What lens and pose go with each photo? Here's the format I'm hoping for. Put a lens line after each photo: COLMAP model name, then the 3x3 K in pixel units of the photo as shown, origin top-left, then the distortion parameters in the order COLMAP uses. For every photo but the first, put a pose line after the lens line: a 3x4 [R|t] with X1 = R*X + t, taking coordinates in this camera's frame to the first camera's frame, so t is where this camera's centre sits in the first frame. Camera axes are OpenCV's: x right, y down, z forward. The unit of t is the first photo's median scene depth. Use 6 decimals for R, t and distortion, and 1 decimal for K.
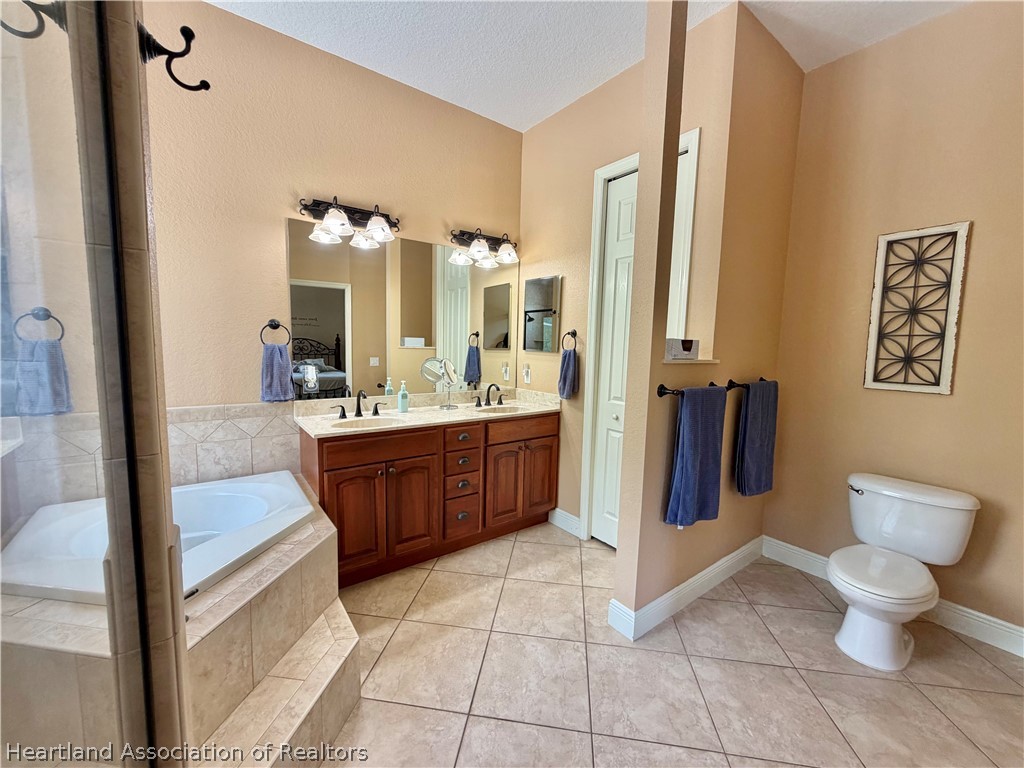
lens RADIAL K [[407.9, 0, 510.4], [0, 407.9, 385.6], [0, 0, 1]] dist [0.001909, -0.001276]
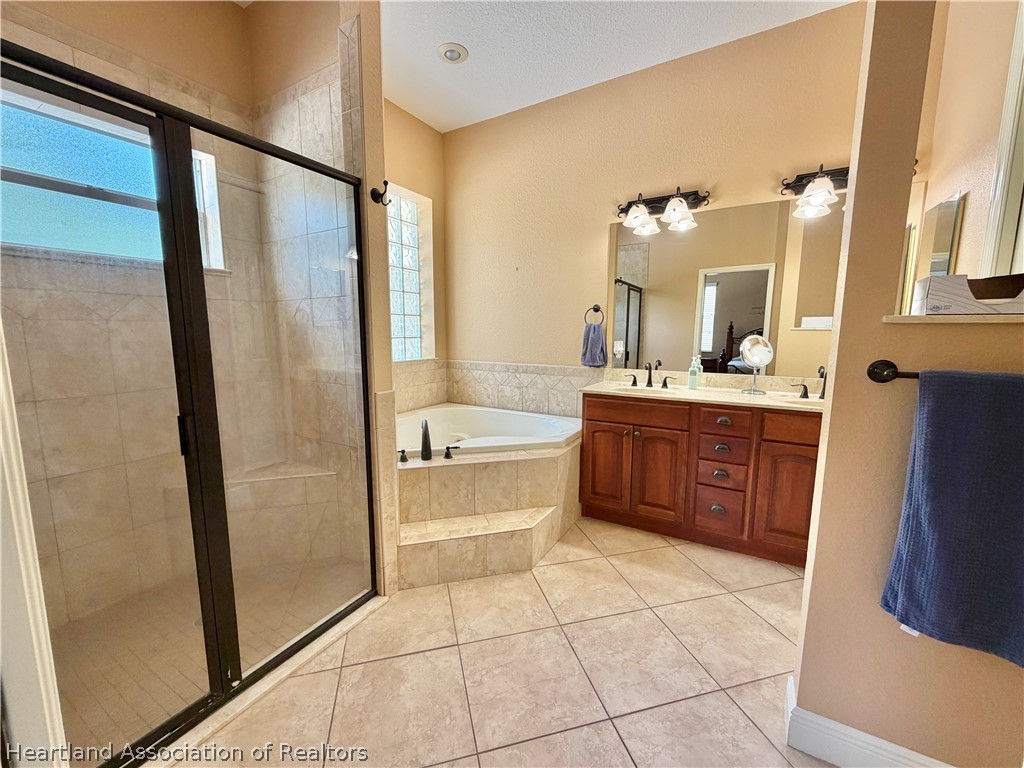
lens RADIAL K [[407.9, 0, 509.3], [0, 407.9, 385.6], [0, 0, 1]] dist [0.001909, -0.001276]
pose [[0.386546, 0.100092, -0.916823, 0.553432], [-0.088183, 0.993550, 0.071289, 0.029468], [0.918045, 0.053292, 0.392879, 0.235993]]
